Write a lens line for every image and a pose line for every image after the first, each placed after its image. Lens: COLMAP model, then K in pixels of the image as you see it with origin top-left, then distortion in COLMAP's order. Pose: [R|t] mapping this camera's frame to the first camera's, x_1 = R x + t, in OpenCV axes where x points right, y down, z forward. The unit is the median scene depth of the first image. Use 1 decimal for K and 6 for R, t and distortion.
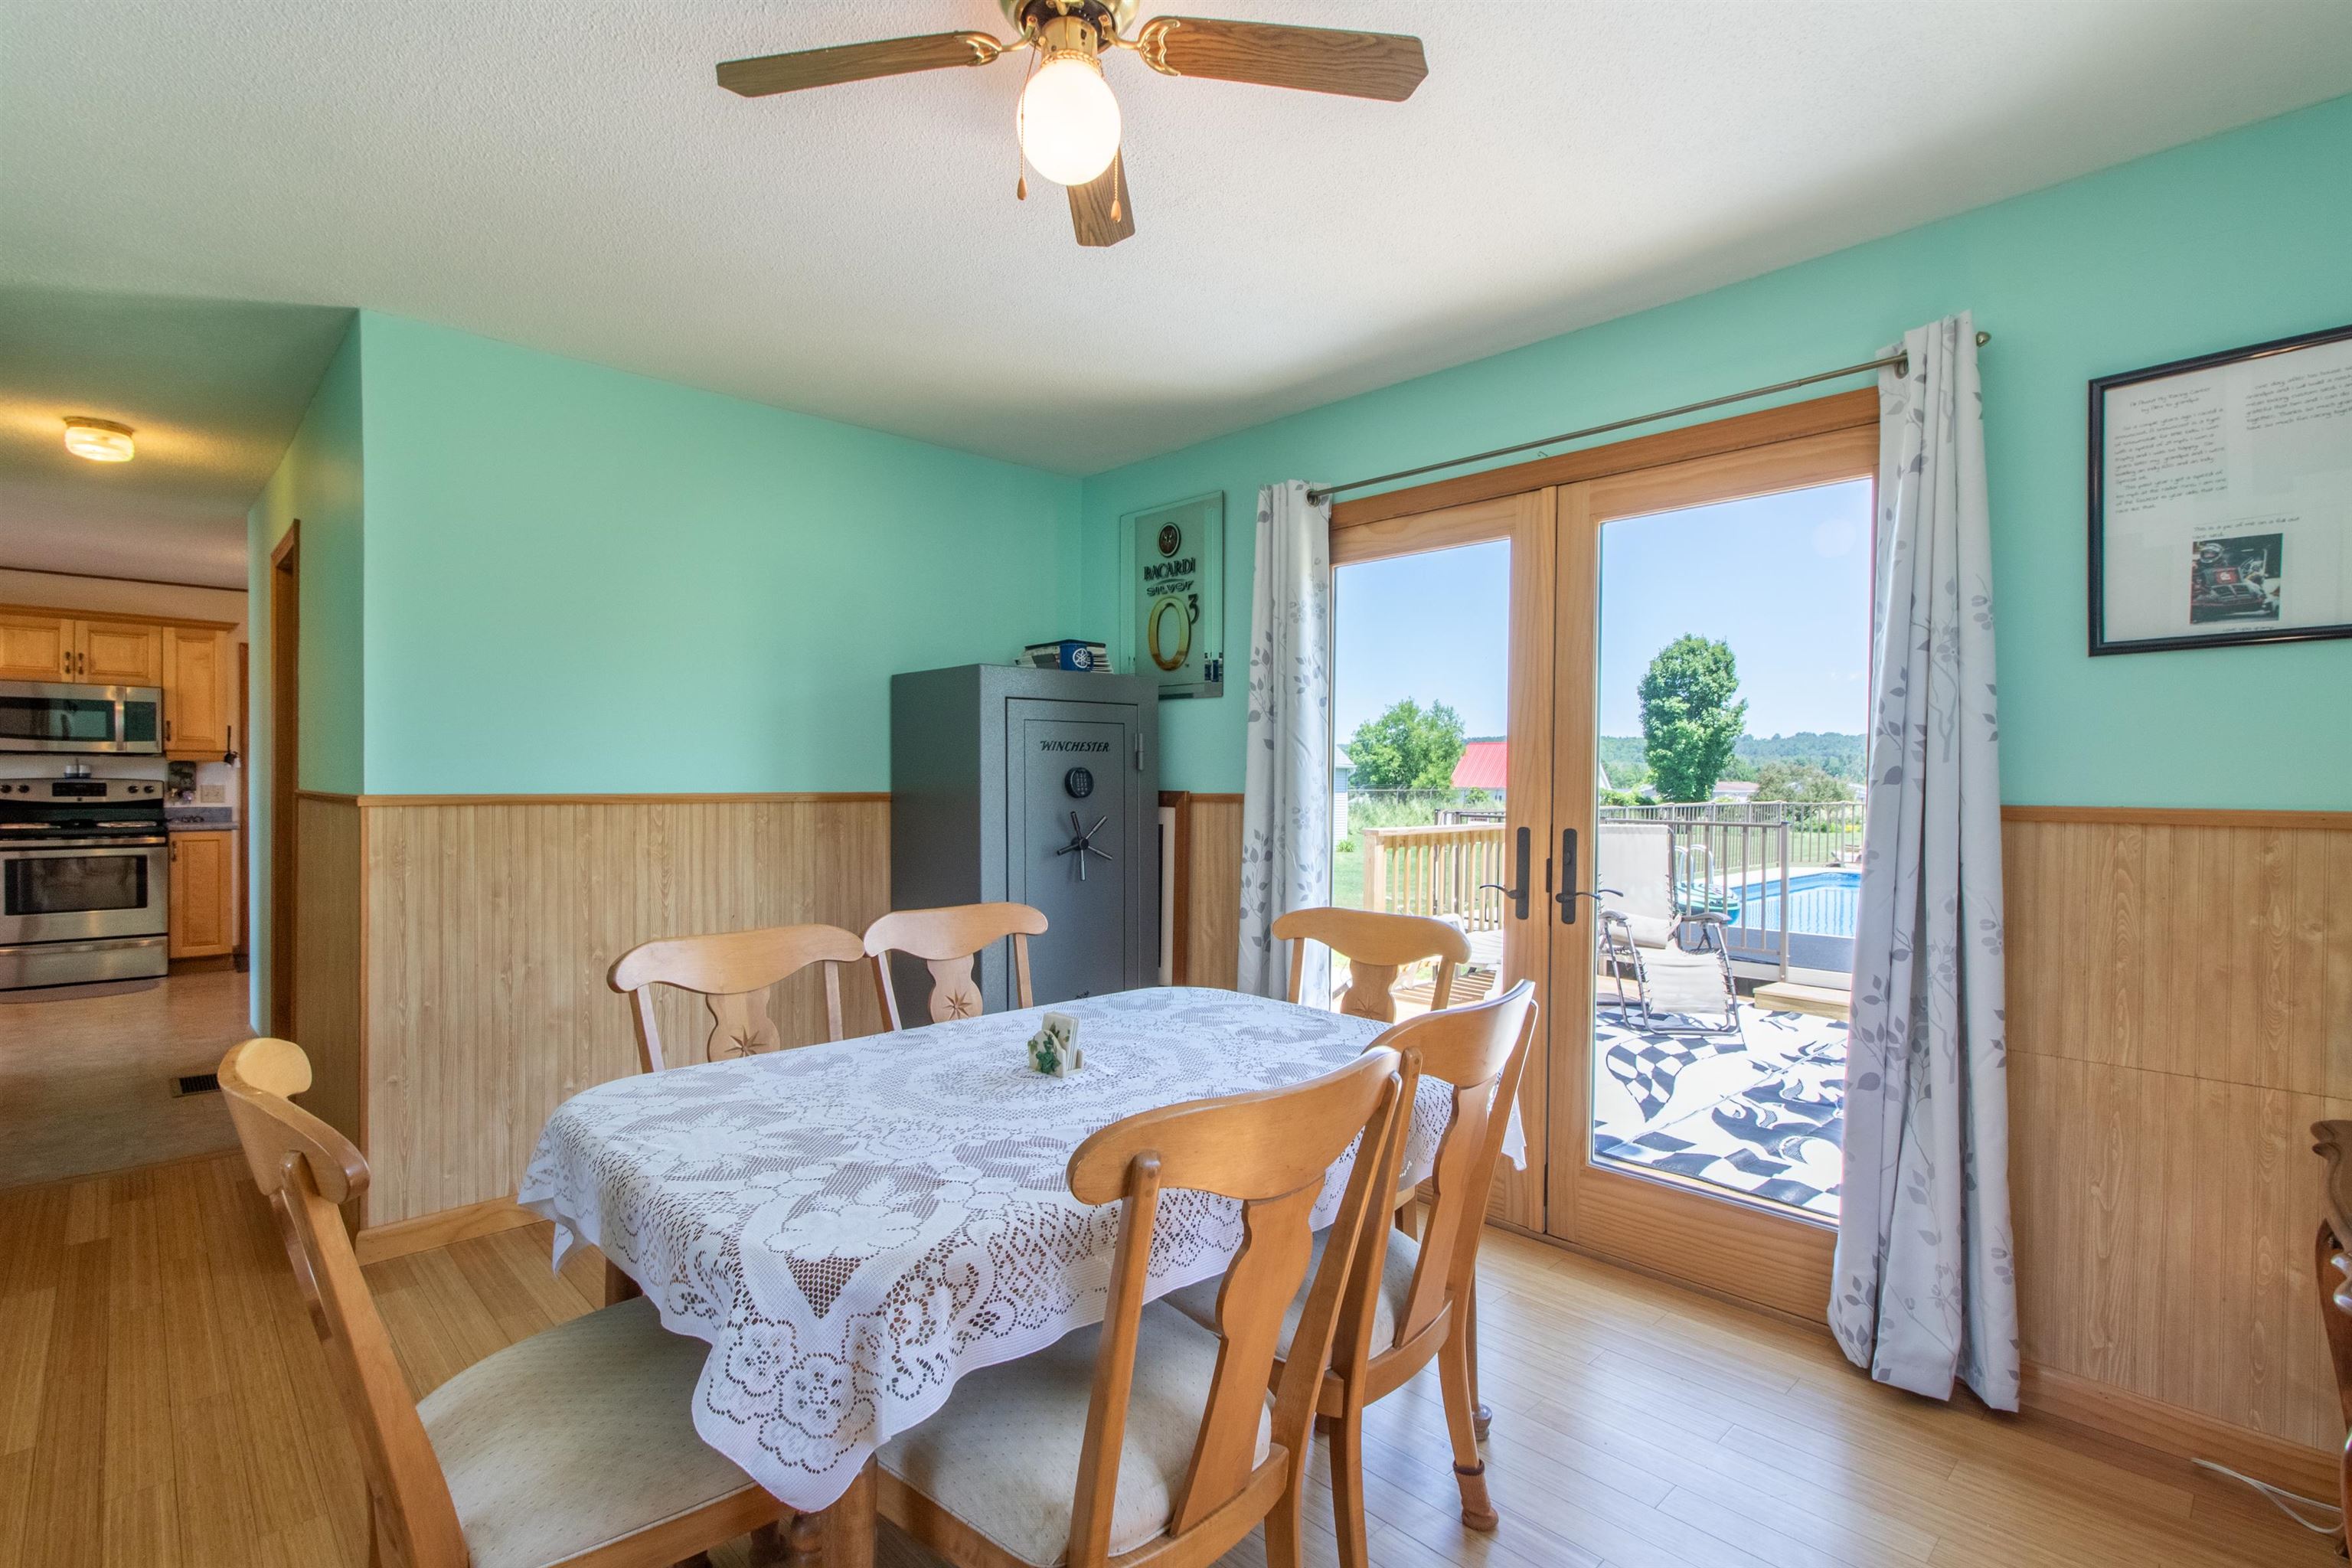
lens RADIAL K [[1108.8, 0, 1191.5], [0, 1108.8, 789.7], [0, 0, 1]] dist [0.003997, 0.000592]
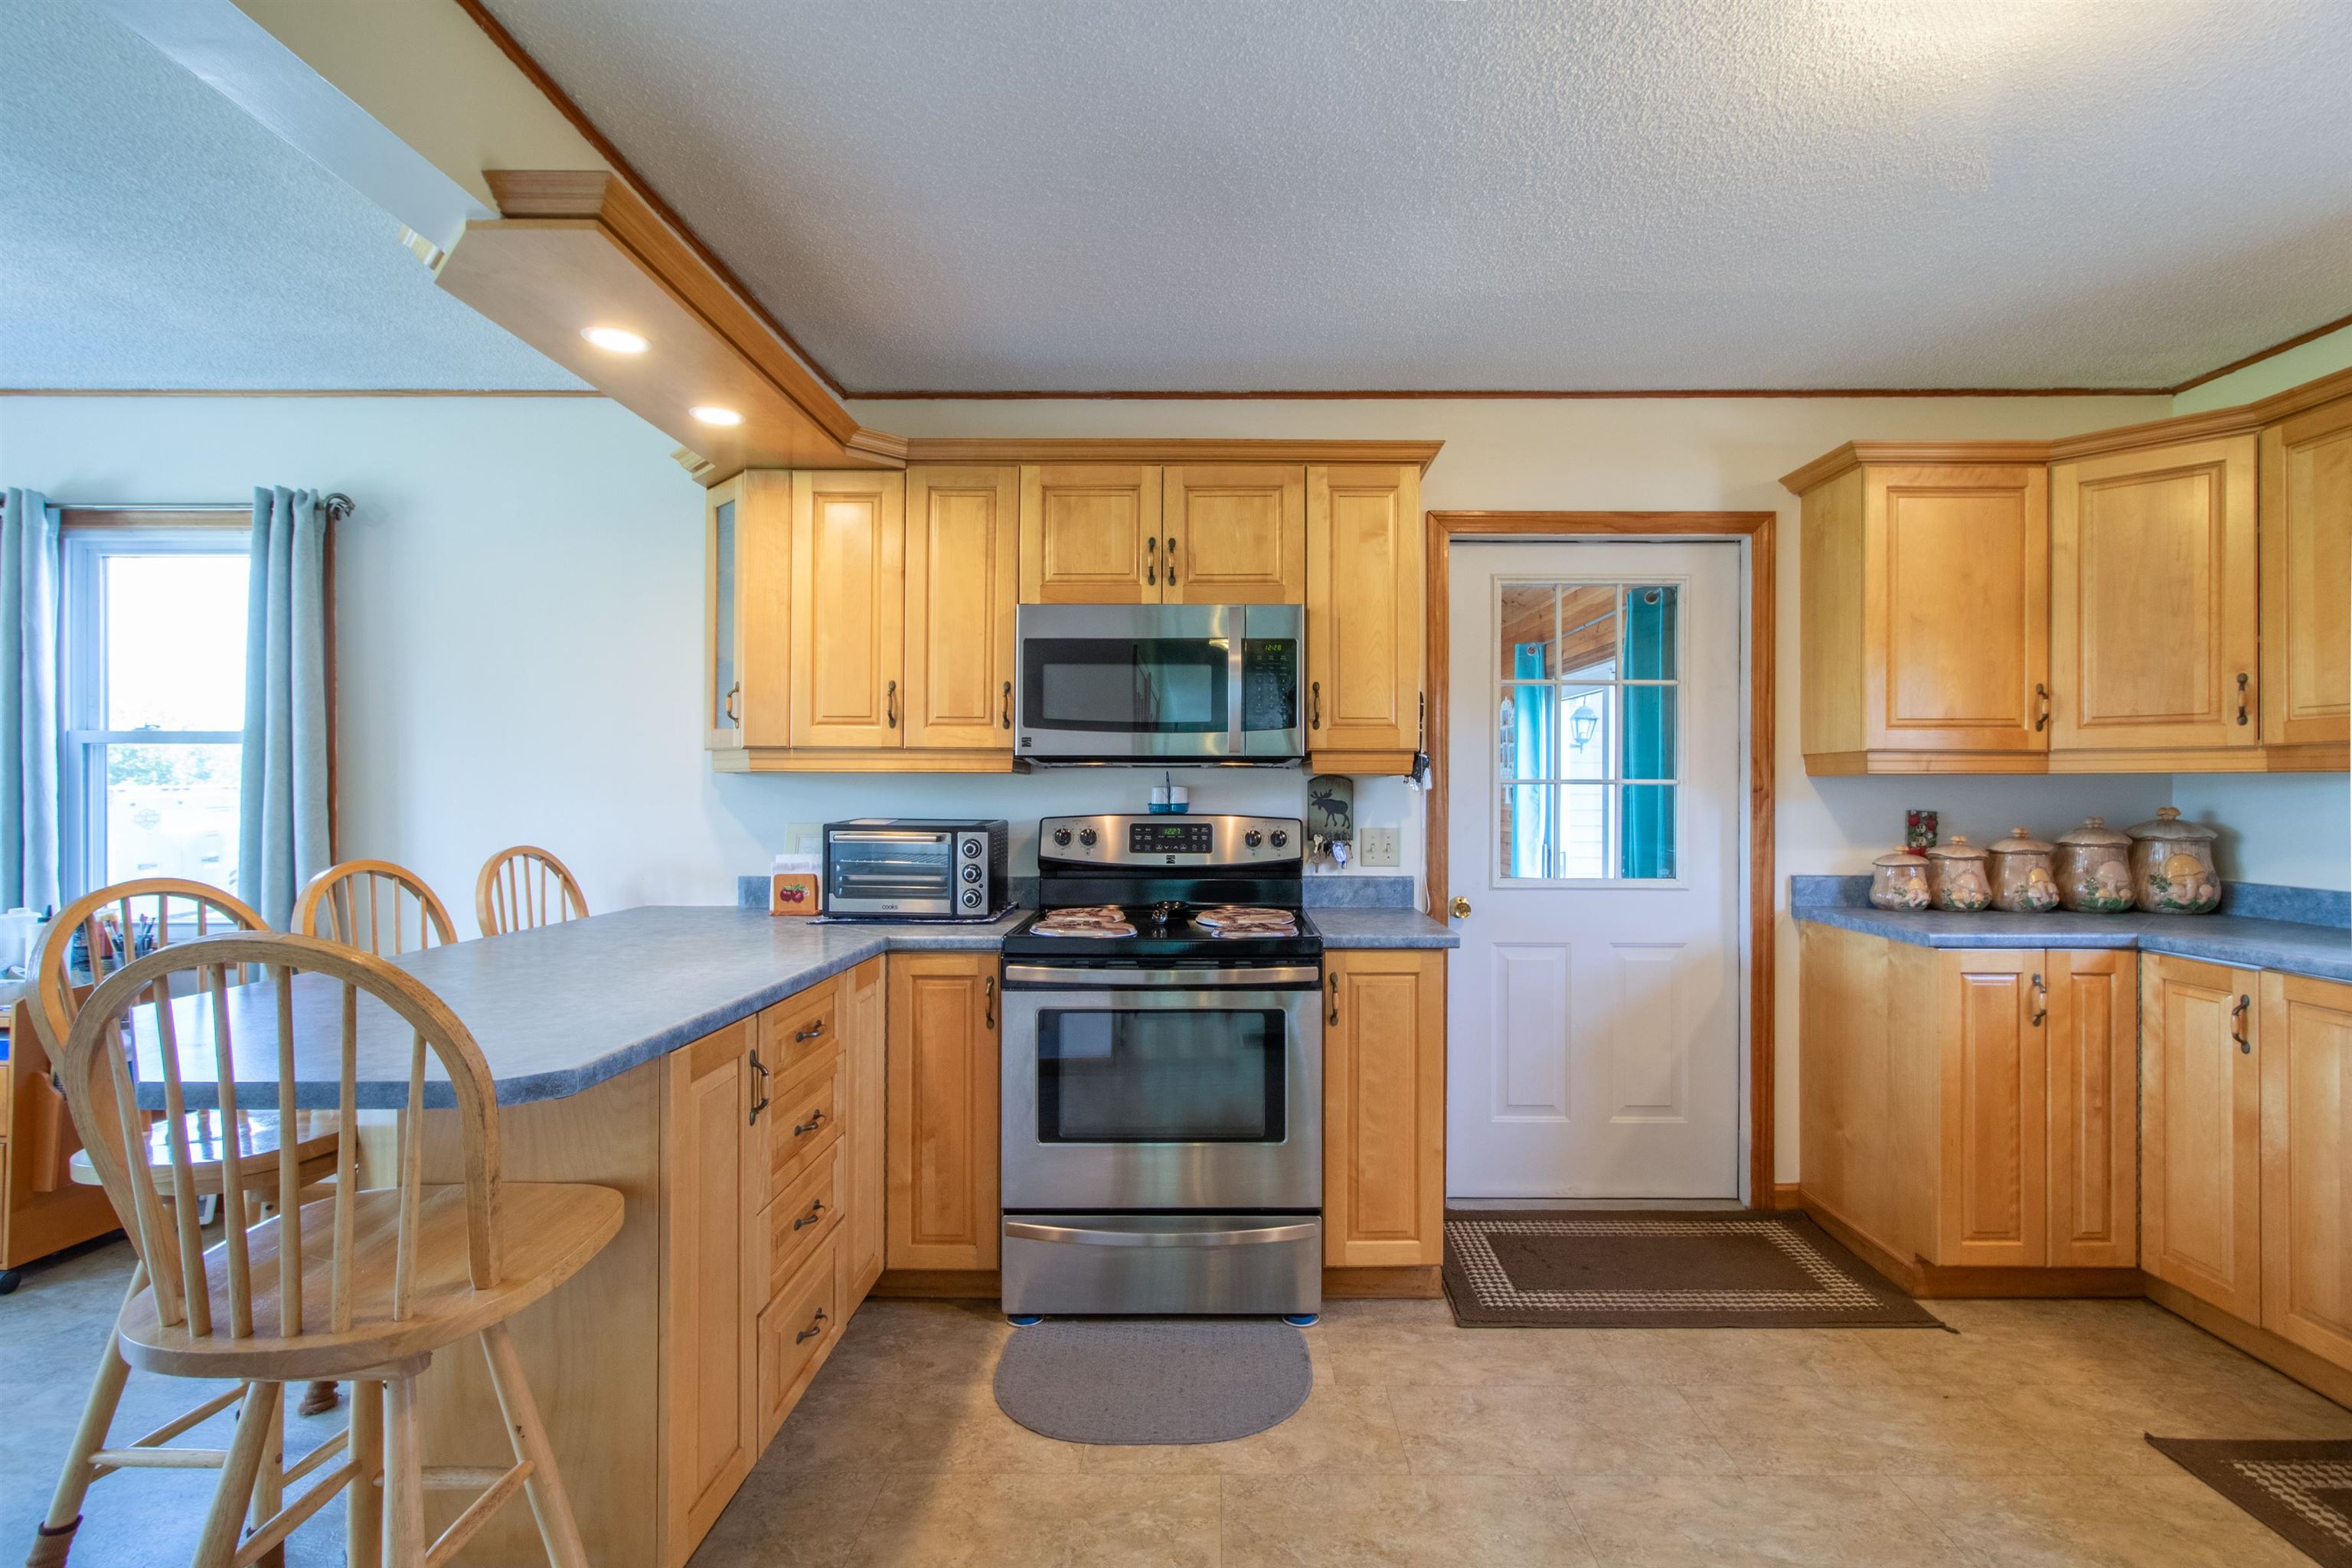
lens RADIAL K [[1108.8, 0, 1180.6], [0, 1108.8, 790.4], [0, 0, 1]] dist [0.003997, 0.000592]
pose [[0.699193, -0.005690, -0.714910, -0.655333], [-0.003409, 0.999930, -0.011293, -0.015018], [0.714925, 0.010333, 0.699125, 0.669651]]
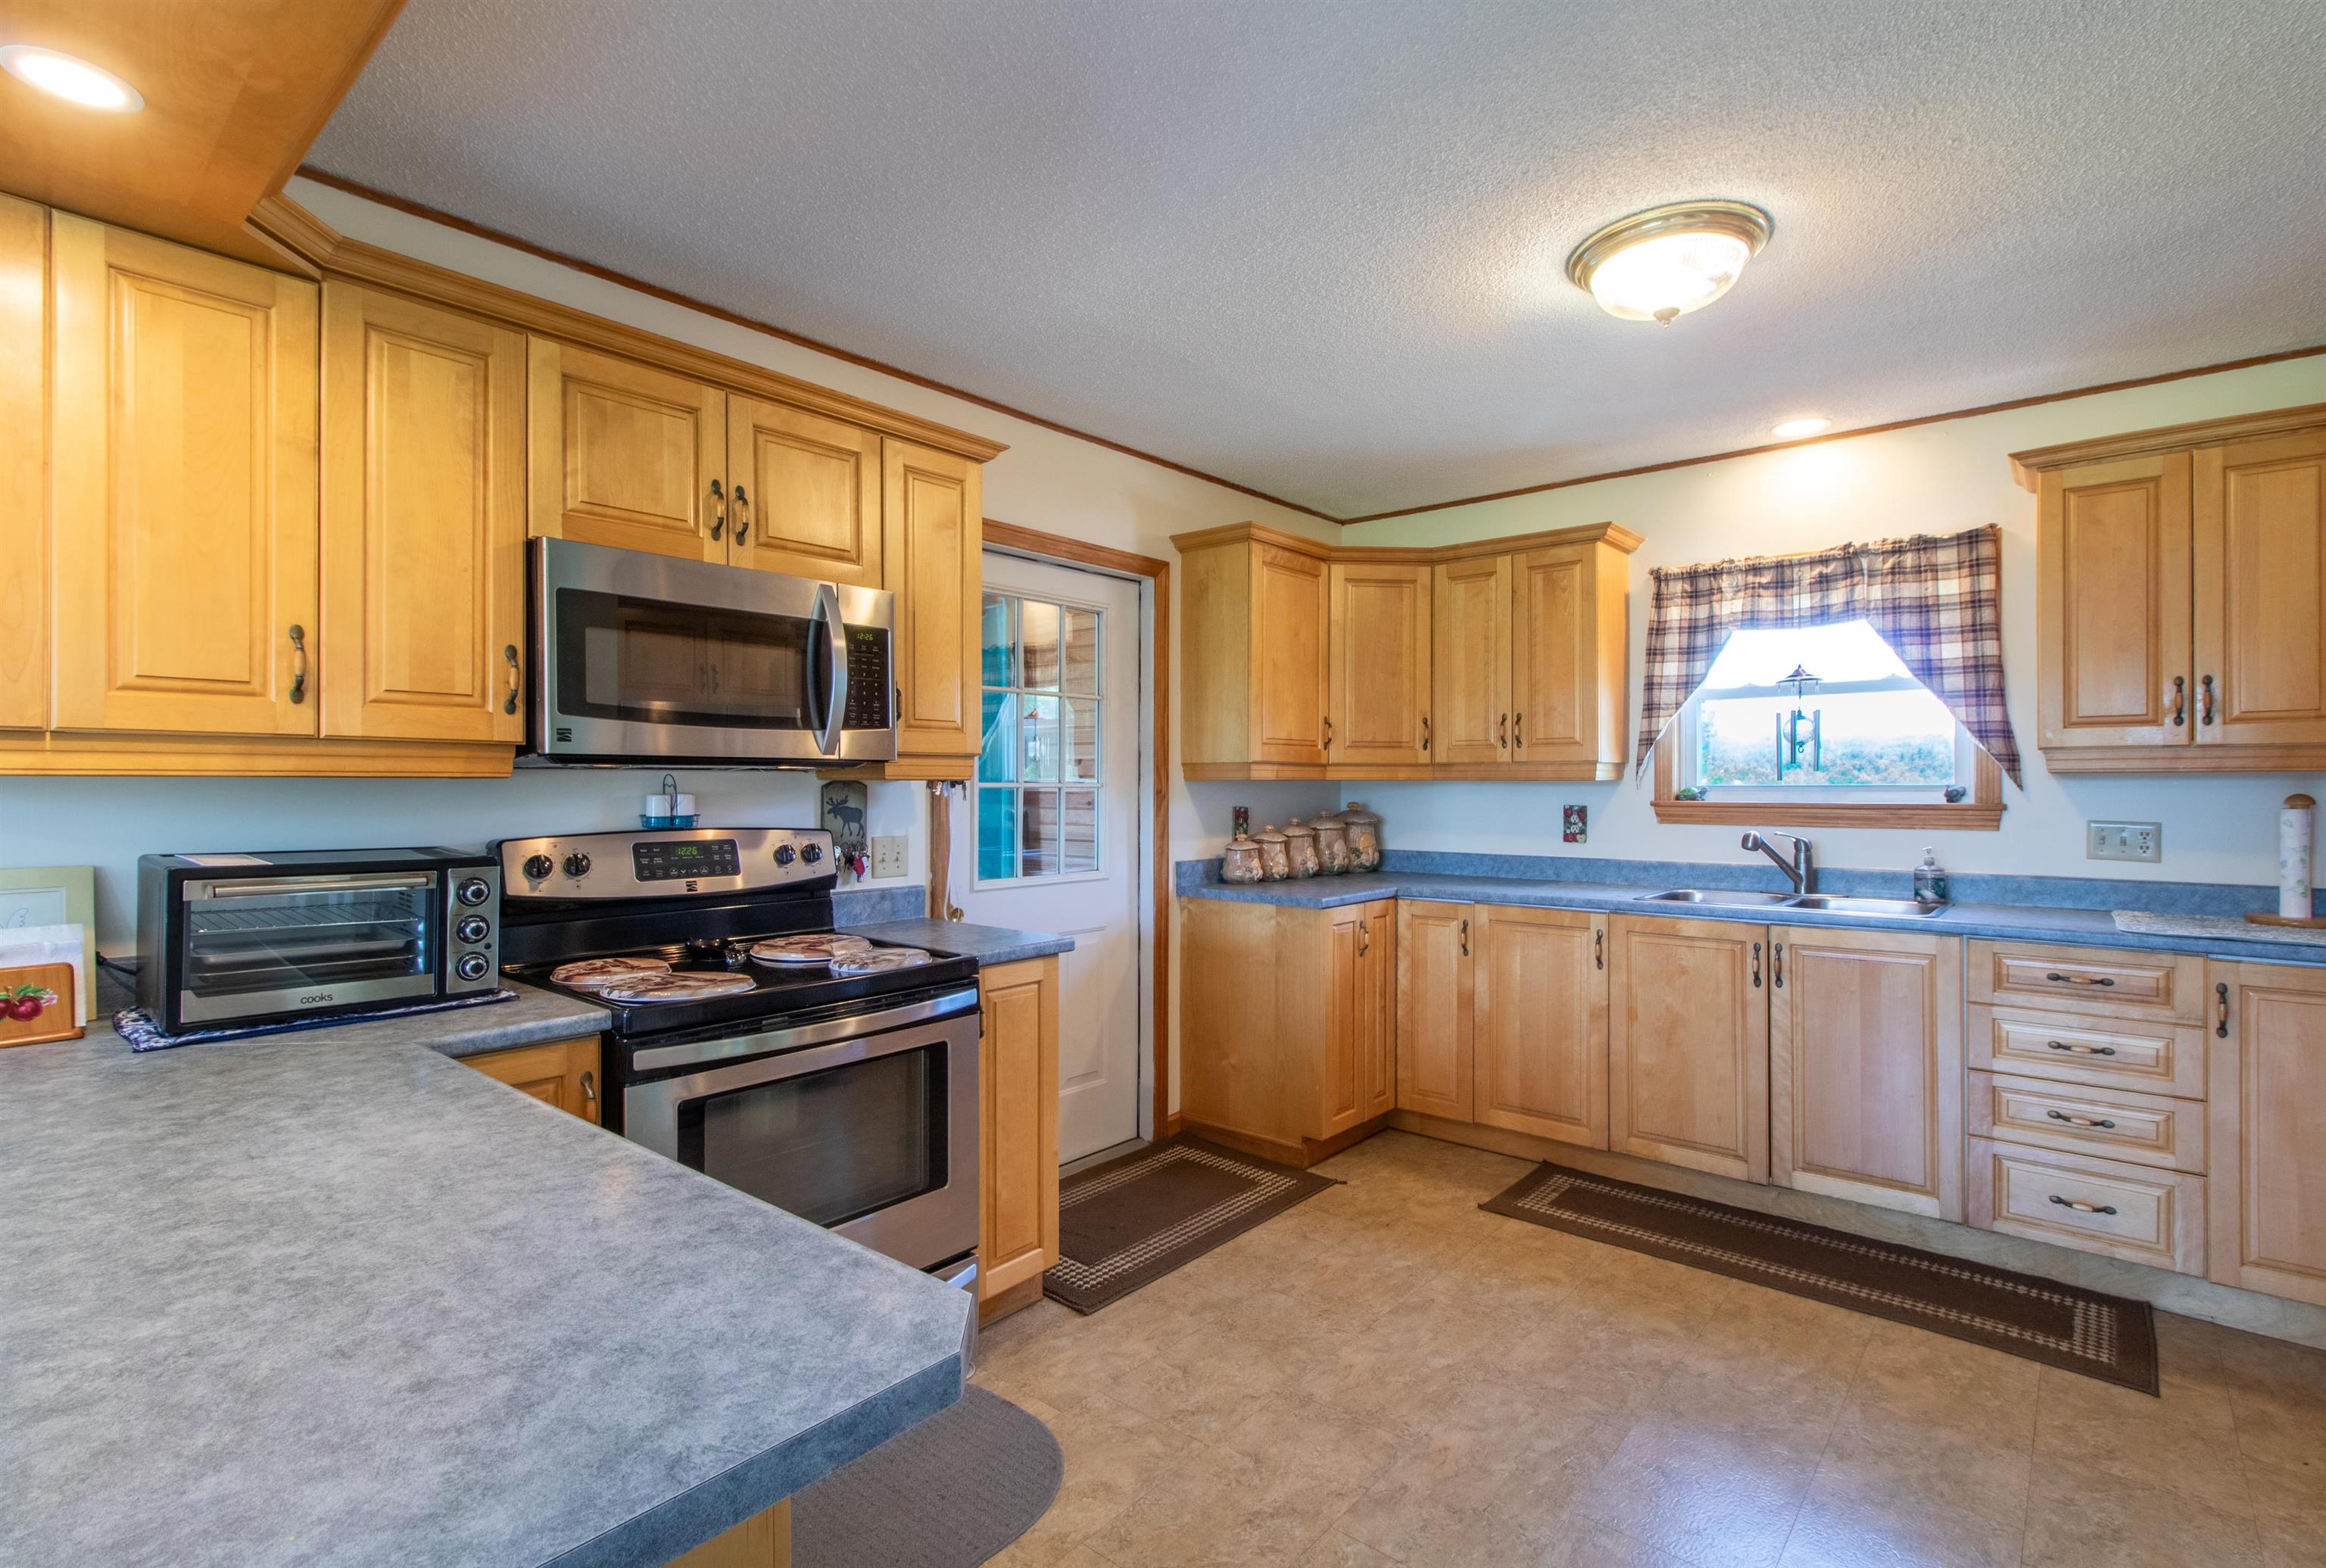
lens RADIAL K [[1106.0, 0, 1211.3], [0, 1106.0, 787.9], [0, 0, 1]] dist [0.000997, 0.001651]
pose [[0.995012, -0.005717, 0.099596, -0.853458], [0.005969, 0.999980, -0.002233, -0.022041], [-0.099581, 0.002816, 0.995025, 0.610250]]
